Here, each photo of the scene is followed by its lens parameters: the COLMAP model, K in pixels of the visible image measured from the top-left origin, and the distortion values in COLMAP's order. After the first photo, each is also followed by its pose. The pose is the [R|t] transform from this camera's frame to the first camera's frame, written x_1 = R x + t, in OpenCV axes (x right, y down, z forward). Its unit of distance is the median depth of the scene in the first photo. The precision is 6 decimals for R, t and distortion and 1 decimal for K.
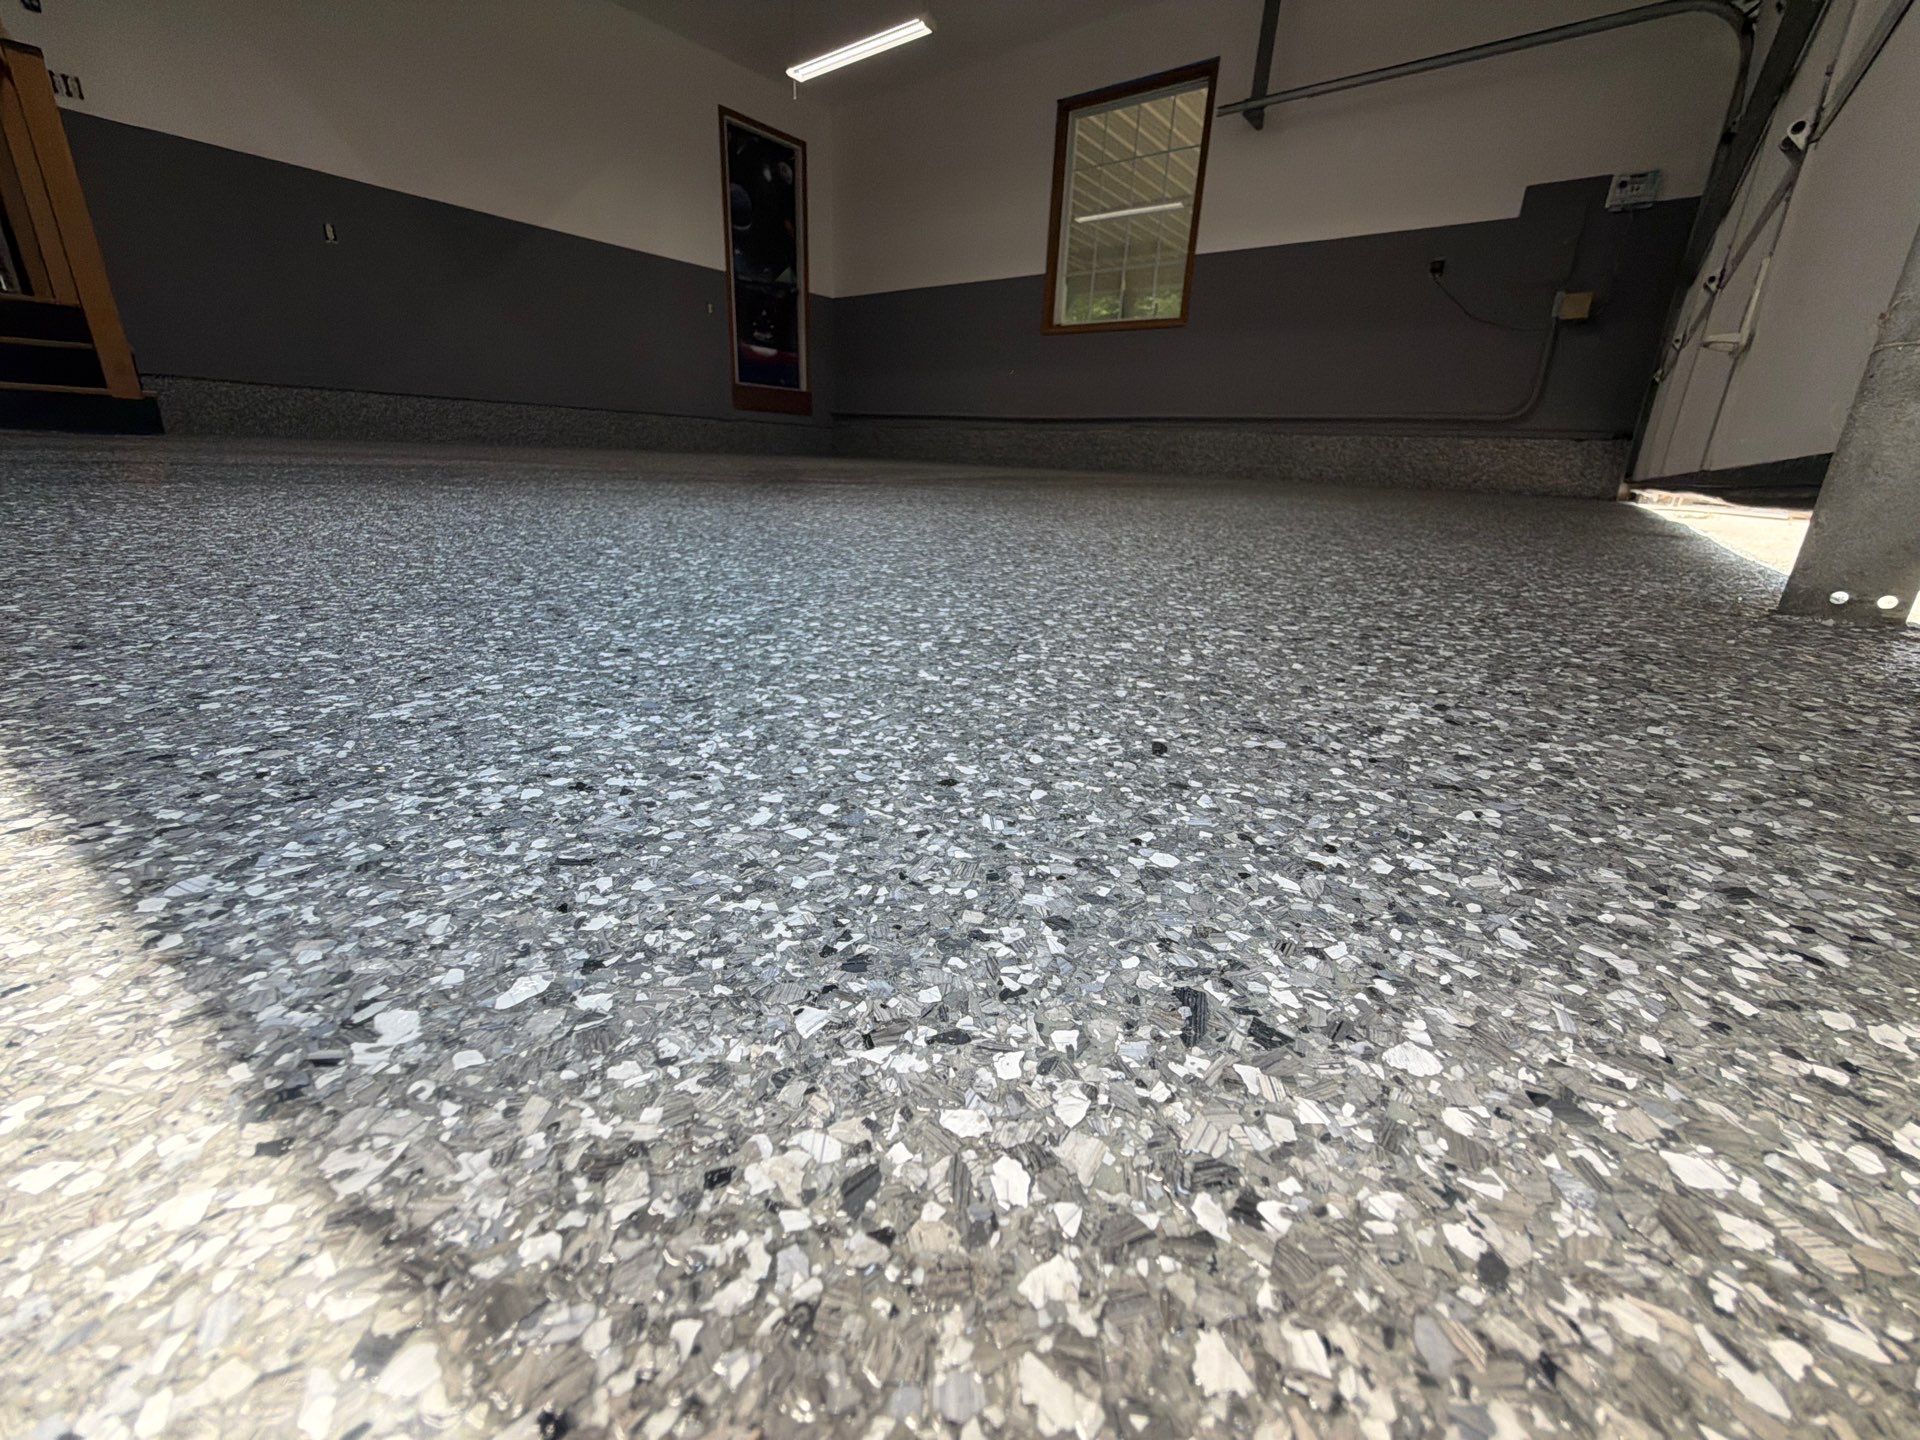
lens RADIAL K [[766.6, 0, 960.0], [0, 766.6, 720.0], [0, 0, 1]] dist [-0.000372, 0.000314]
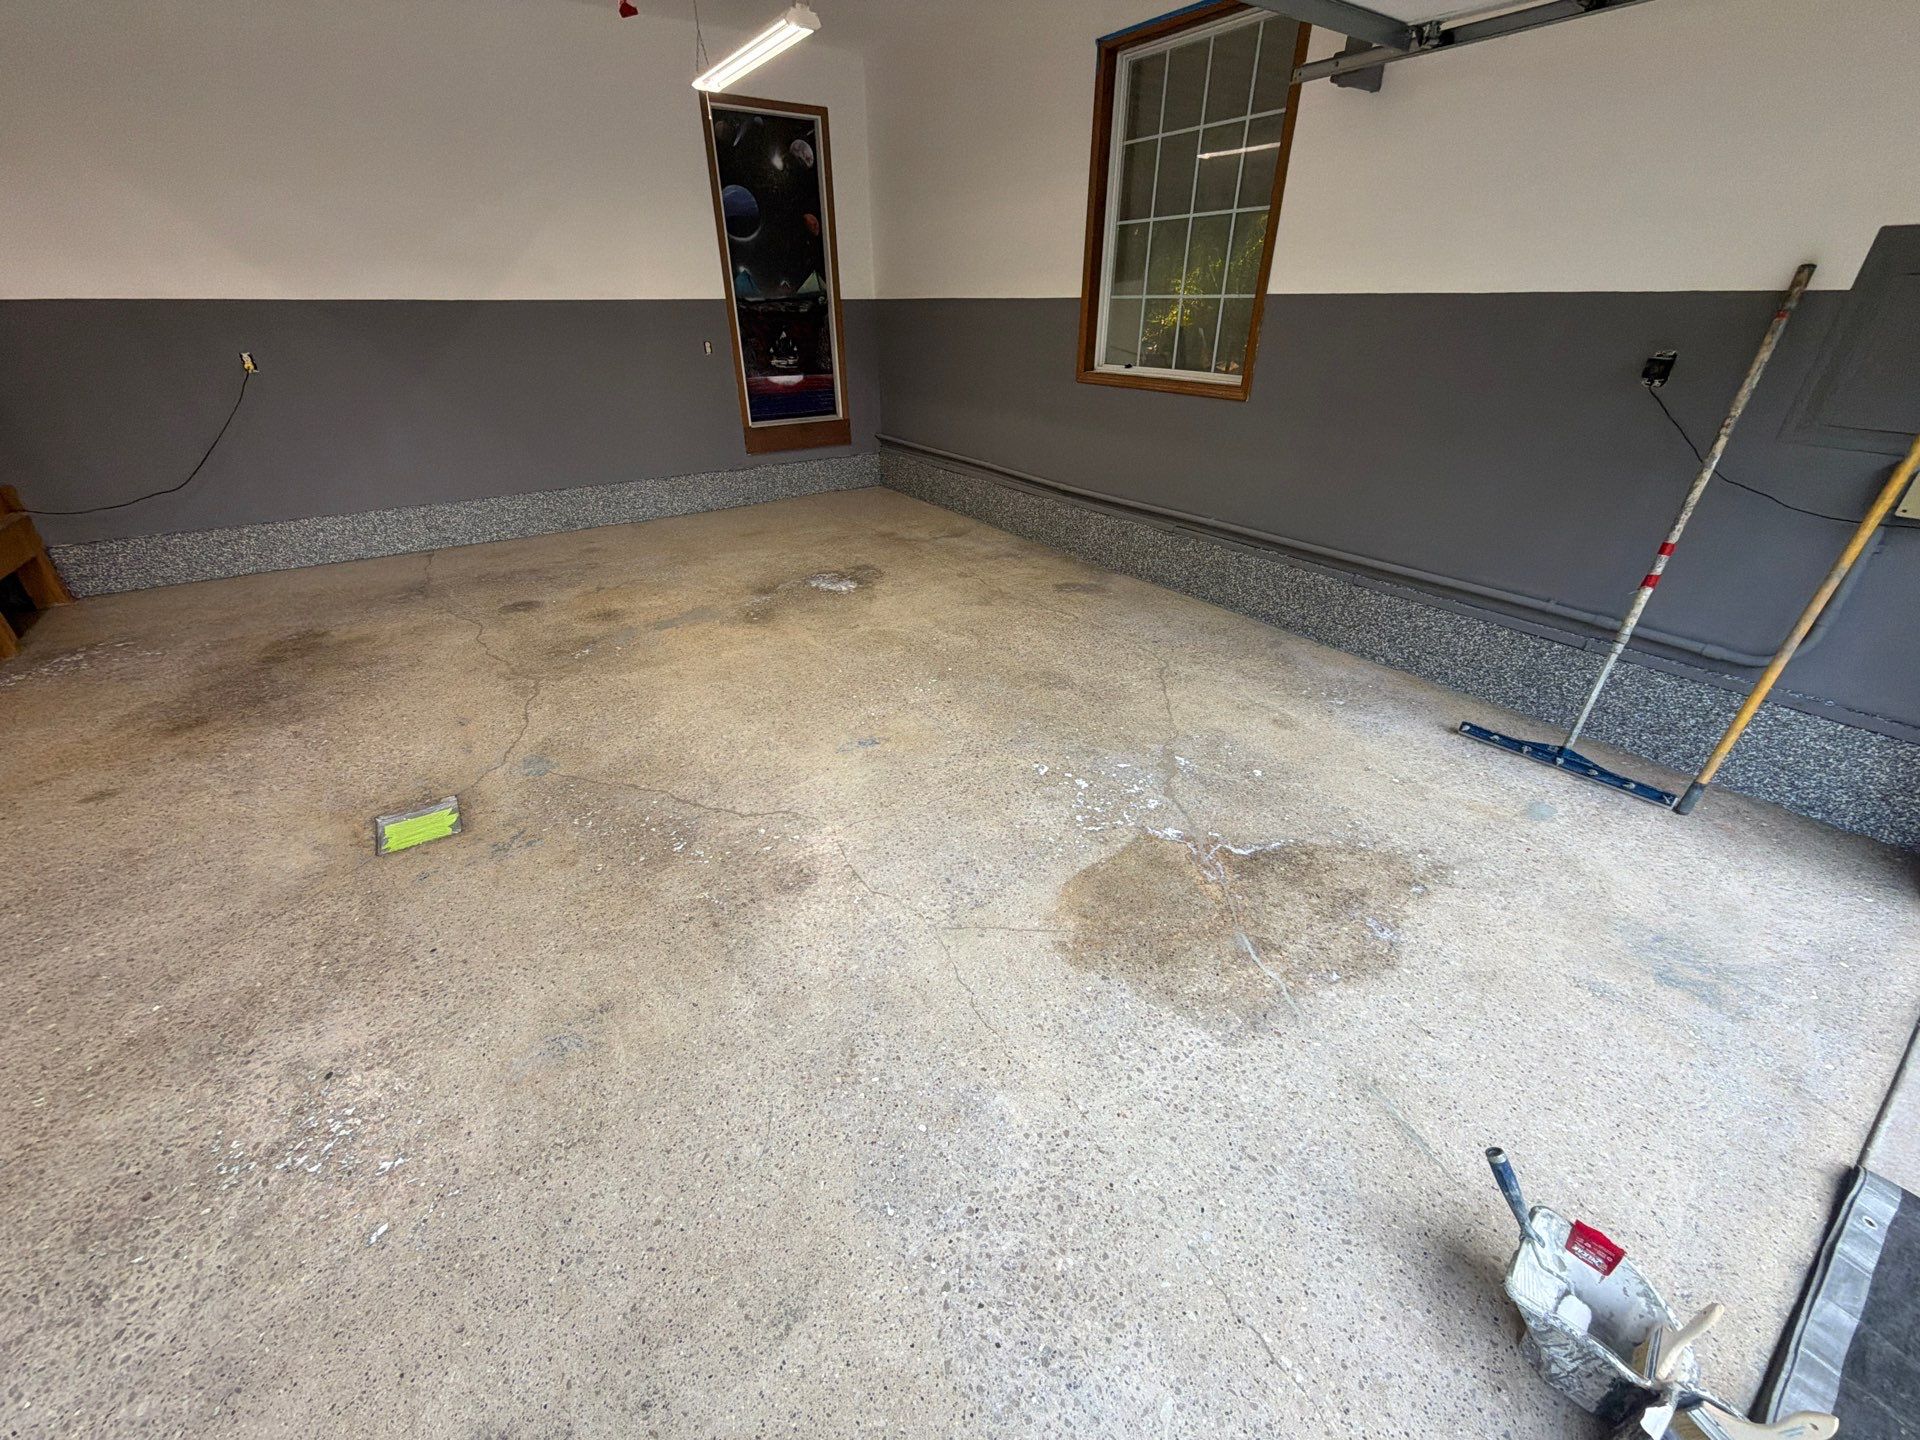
lens RADIAL K [[760.8, 0, 960.0], [0, 760.8, 720.0], [0, 0, 1]] dist [-0.000882, 0.000227]
pose [[0.953501, 0.102794, -0.283319, 0.243811], [-0.055323, 0.983762, 0.170742, -0.303485], [0.296269, -0.147128, 0.943704, 0.227938]]
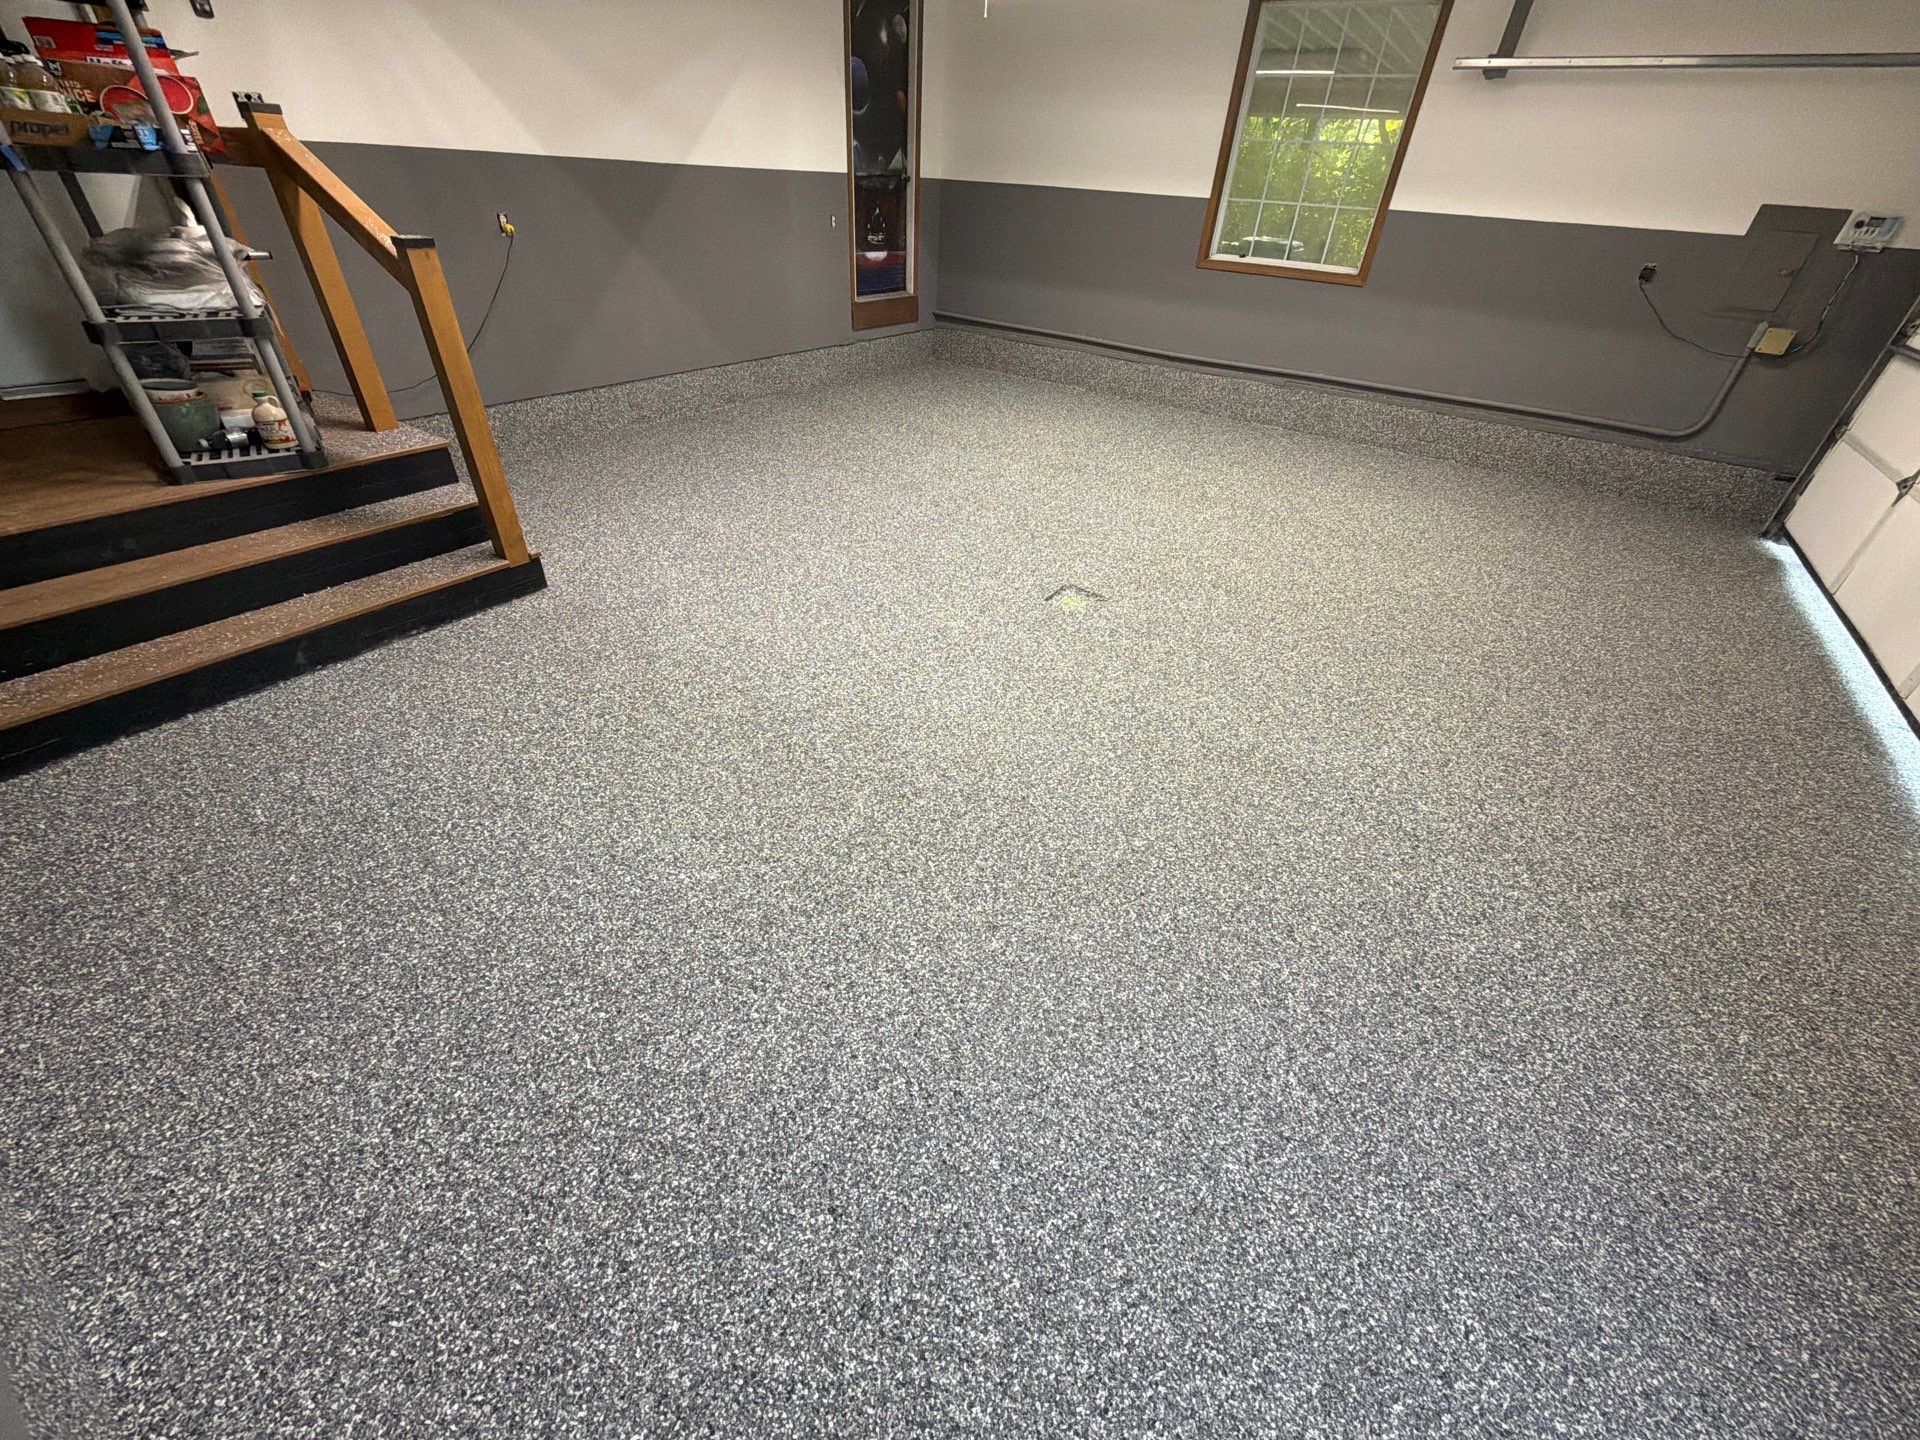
lens RADIAL K [[760.8, 0, 960.0], [0, 760.8, 720.0], [0, 0, 1]] dist [-0.000882, 0.000227]
pose [[0.997317, -0.033742, 0.064967, -0.270113], [0.013612, 0.957443, 0.288301, -0.242486], [-0.071930, -0.286643, 0.955333, -0.044989]]
